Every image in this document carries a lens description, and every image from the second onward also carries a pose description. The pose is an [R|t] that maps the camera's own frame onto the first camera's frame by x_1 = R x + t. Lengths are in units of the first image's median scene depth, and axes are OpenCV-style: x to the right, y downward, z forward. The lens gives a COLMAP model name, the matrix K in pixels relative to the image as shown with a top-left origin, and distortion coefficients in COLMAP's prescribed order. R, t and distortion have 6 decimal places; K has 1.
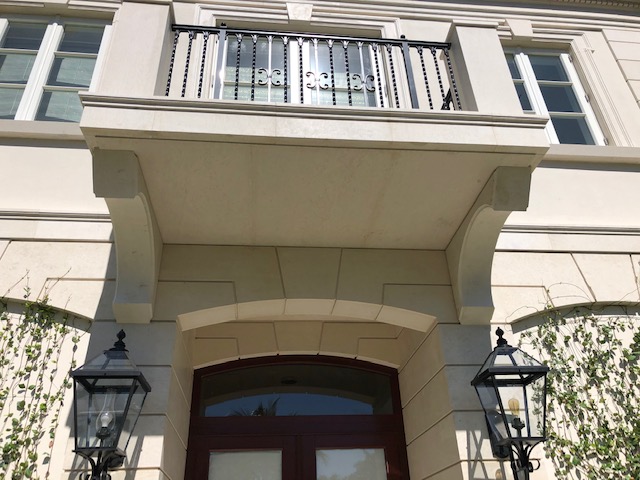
lens RADIAL K [[527.7, 0, 320.3], [0, 527.7, 238.3], [0, 0, 1]] dist [0.030221, -0.024622]
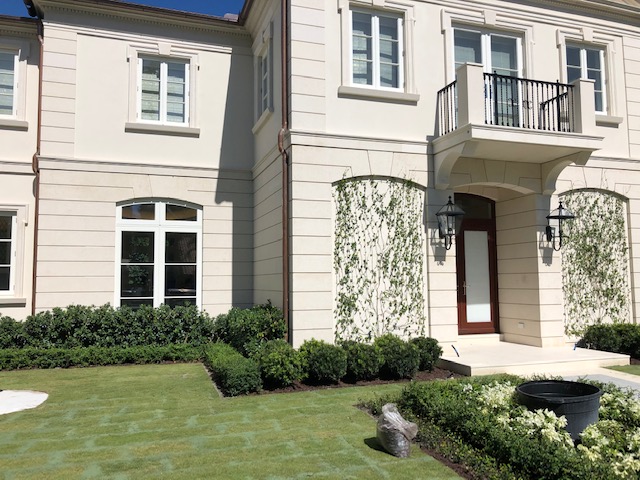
lens RADIAL K [[527.7, 0, 318.6], [0, 527.7, 241.1], [0, 0, 1]] dist [0.030221, -0.024622]
pose [[0.977051, 0.047465, 0.207651, -1.495874], [-0.136158, 0.888861, 0.437478, -0.700606], [-0.163808, -0.455712, 0.874925, -1.382014]]
